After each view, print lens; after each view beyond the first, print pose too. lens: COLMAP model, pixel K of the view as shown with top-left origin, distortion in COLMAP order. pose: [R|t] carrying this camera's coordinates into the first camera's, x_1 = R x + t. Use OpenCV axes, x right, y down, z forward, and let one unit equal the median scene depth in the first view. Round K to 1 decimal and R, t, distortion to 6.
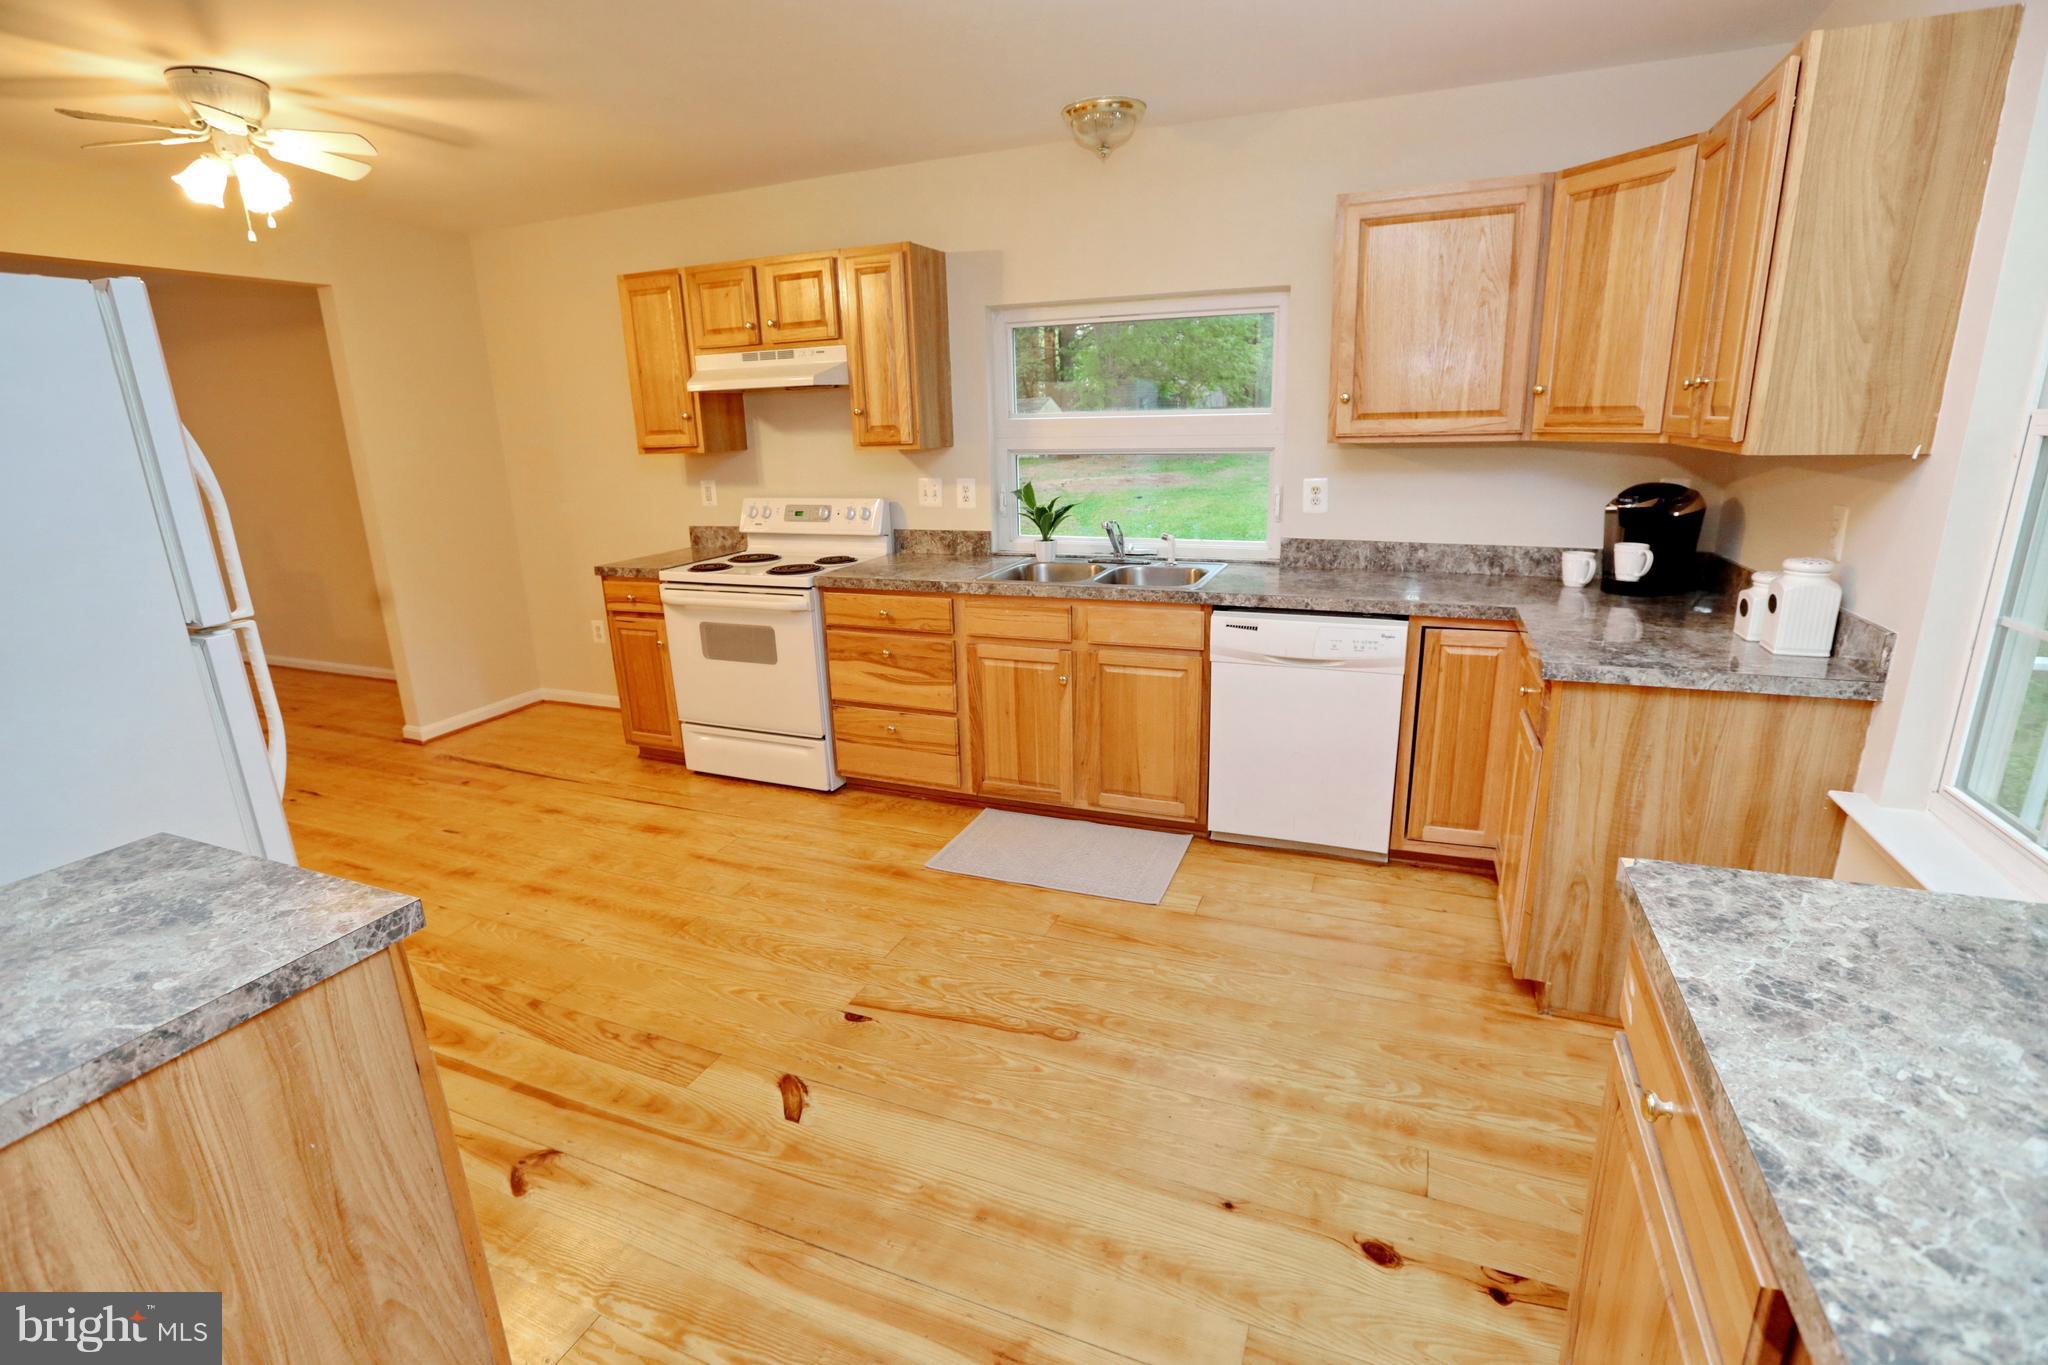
lens RADIAL K [[943.9, 0, 1022.5], [0, 943.9, 677.1], [0, 0, 1]] dist [-0.064714, 0.027622]
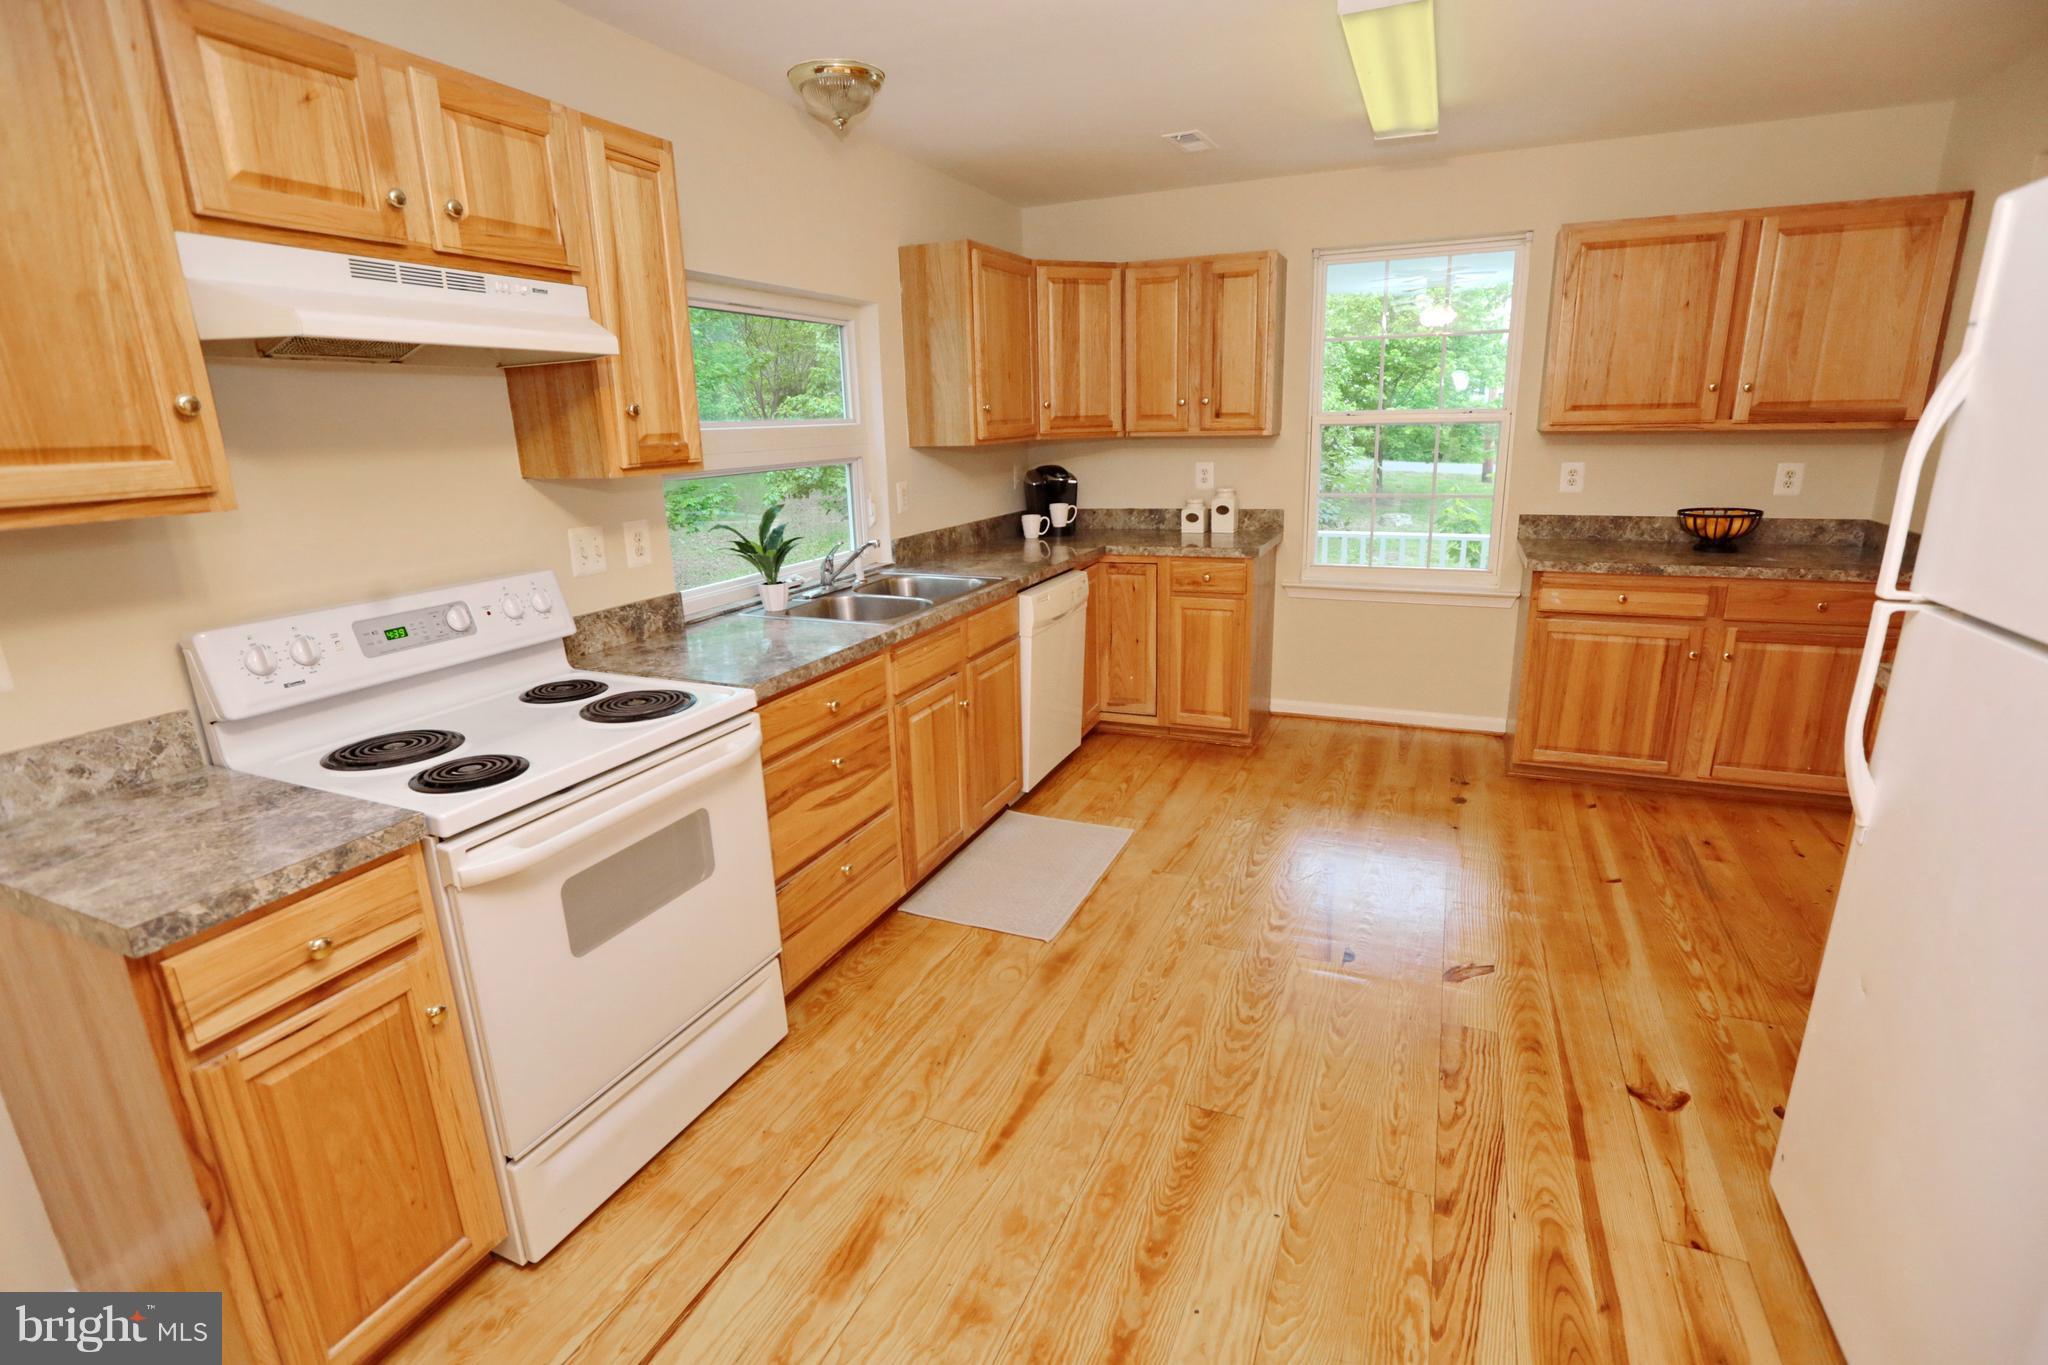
lens RADIAL K [[953.5, 0, 1024.0], [0, 953.5, 682.5], [0, 0, 1]] dist [-0.065190, 0.029039]
pose [[0.023882, -0.240182, 0.970434, -0.825561], [0.292121, 0.930022, 0.222991, -0.200425], [-0.956083, 0.278159, 0.092373, 0.824578]]
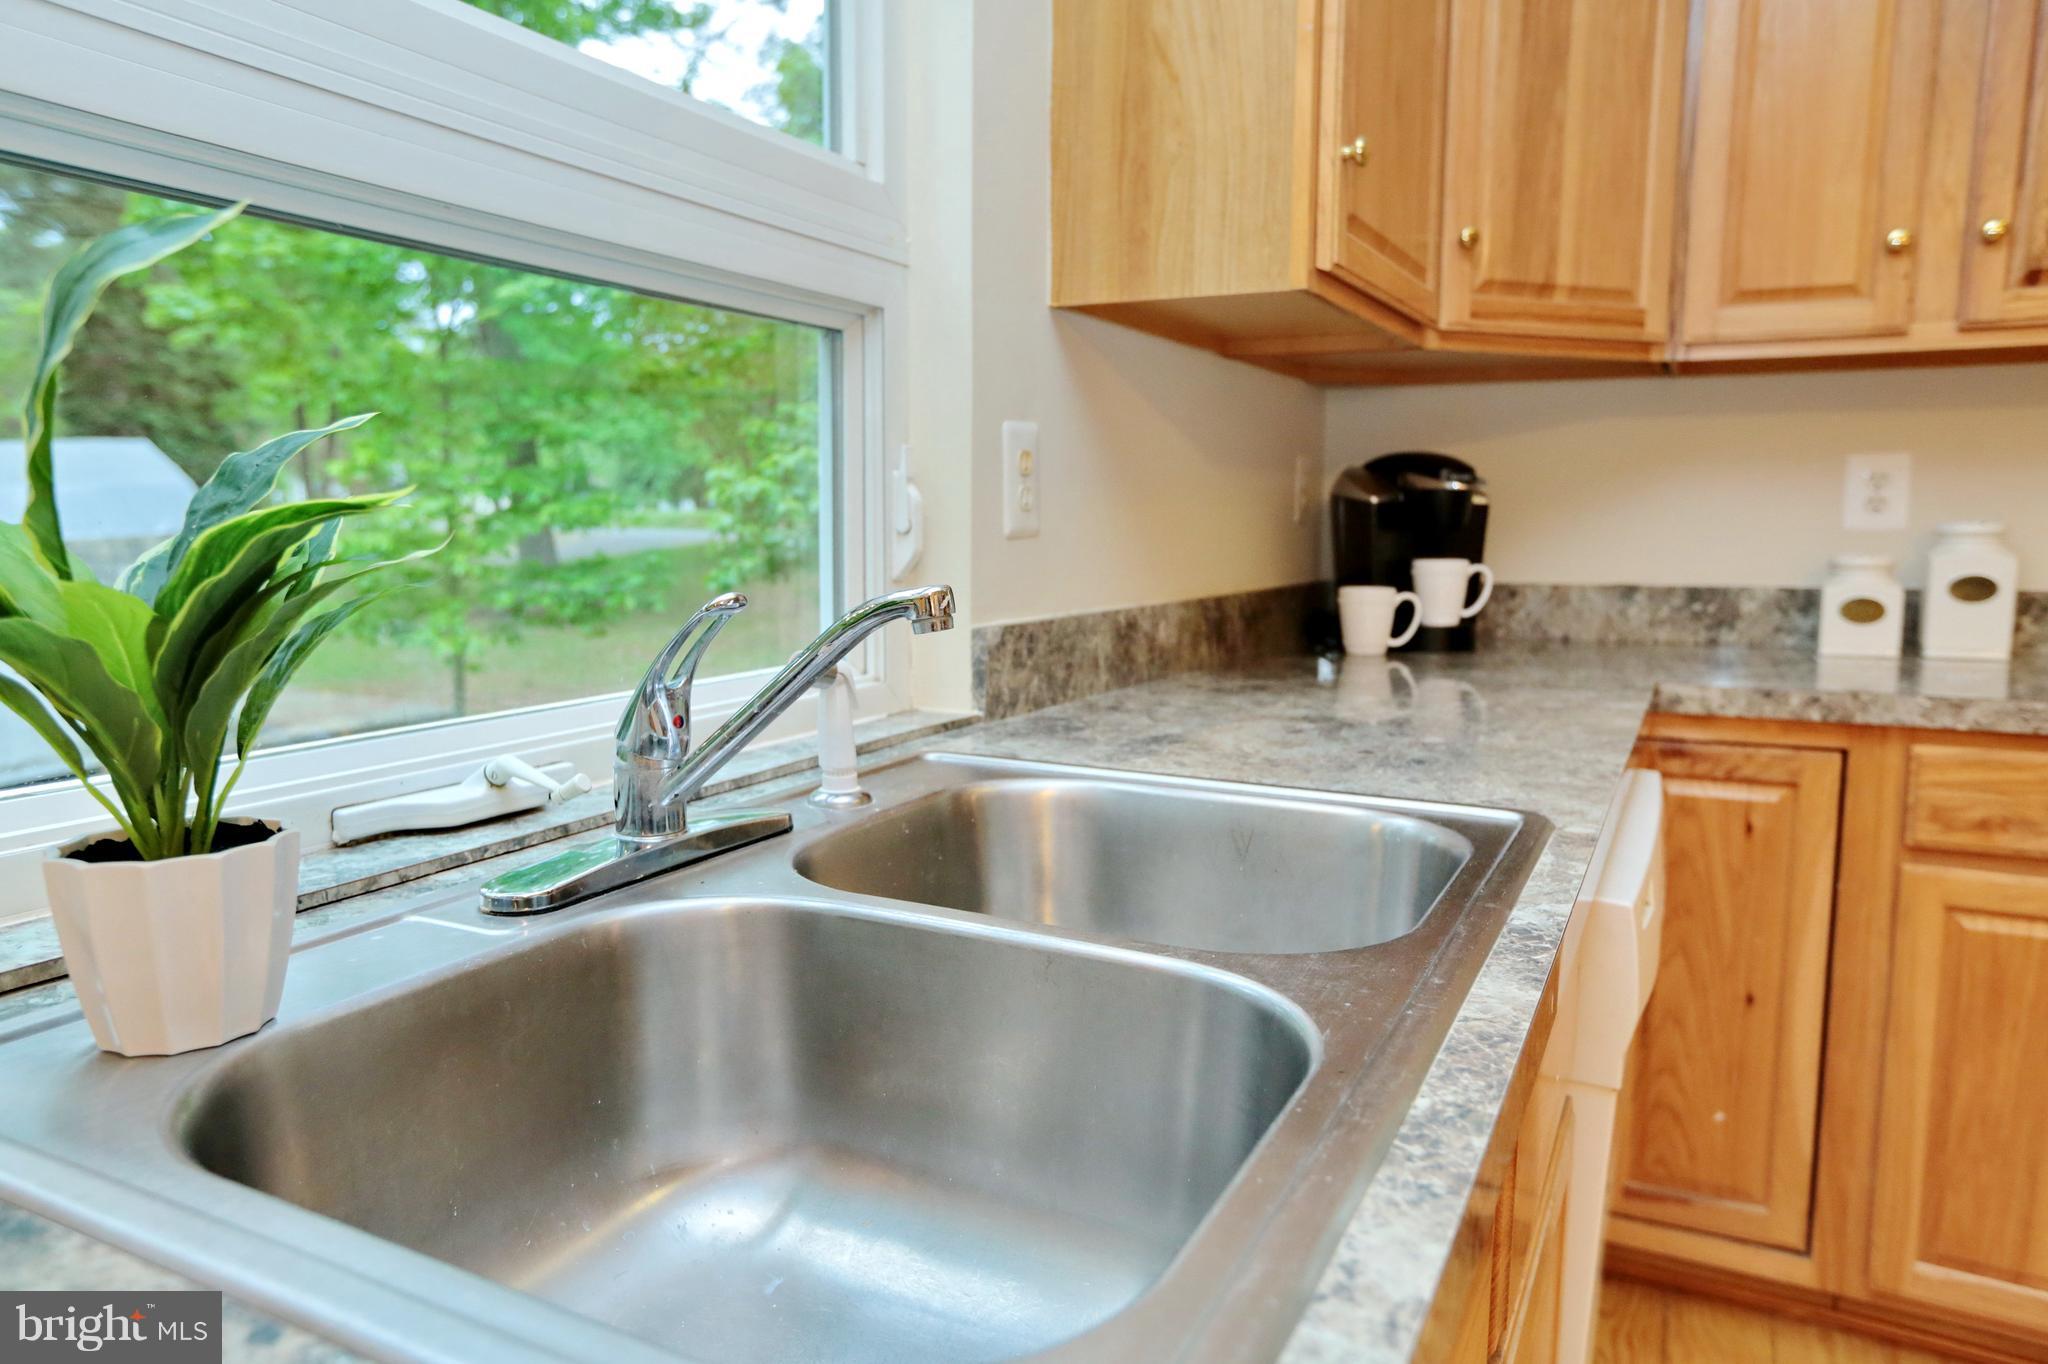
lens RADIAL K [[1331.4, 0, 1024.0], [0, 1331.4, 682.0], [0, 0, 1]] dist [0.000059, 0.000197]
pose [[0.087003, -0.095980, 0.991574, -0.125898], [0.259639, 0.963133, 0.070446, -0.162005], [-0.961778, 0.251322, 0.108716, 0.972672]]
